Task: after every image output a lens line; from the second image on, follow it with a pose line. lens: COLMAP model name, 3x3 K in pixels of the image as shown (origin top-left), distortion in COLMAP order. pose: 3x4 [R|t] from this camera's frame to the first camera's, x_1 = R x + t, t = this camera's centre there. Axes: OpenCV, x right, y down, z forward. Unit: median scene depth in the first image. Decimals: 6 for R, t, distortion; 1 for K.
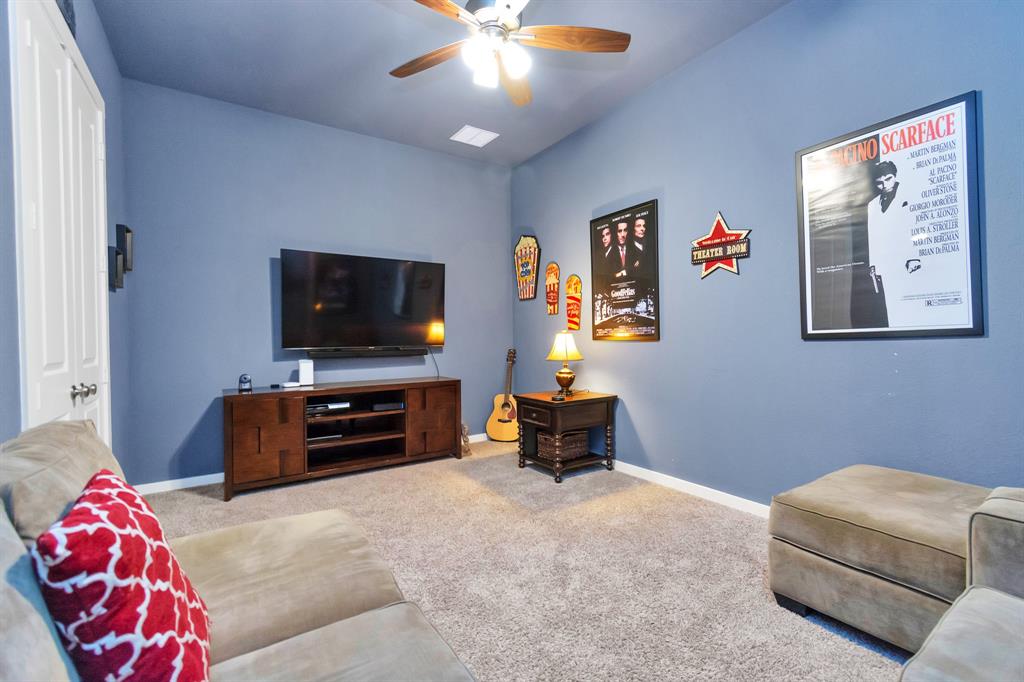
lens RADIAL K [[459.6, 0, 530.6], [0, 459.6, 340.8], [0, 0, 1]] dist [-0.001085, -0.000299]
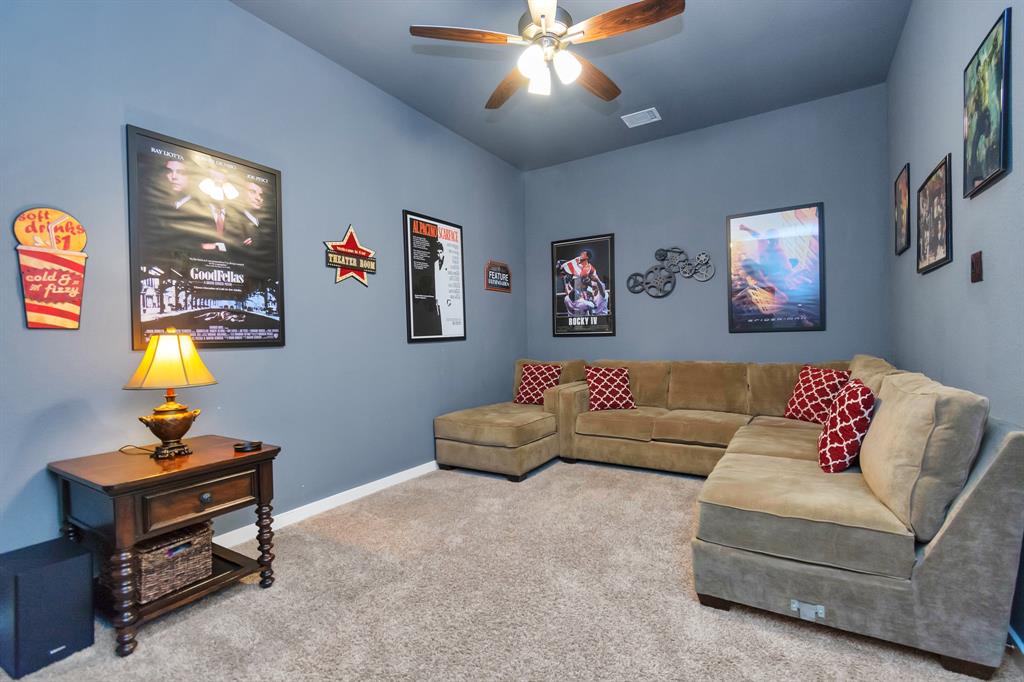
lens RADIAL K [[459.6, 0, 530.6], [0, 459.6, 340.8], [0, 0, 1]] dist [-0.001085, -0.000299]
pose [[-0.435848, 0.019138, 0.899817, -0.633537], [0.034681, 0.999388, -0.004457, 0.007557], [-0.899352, 0.029264, -0.436245, 0.957958]]
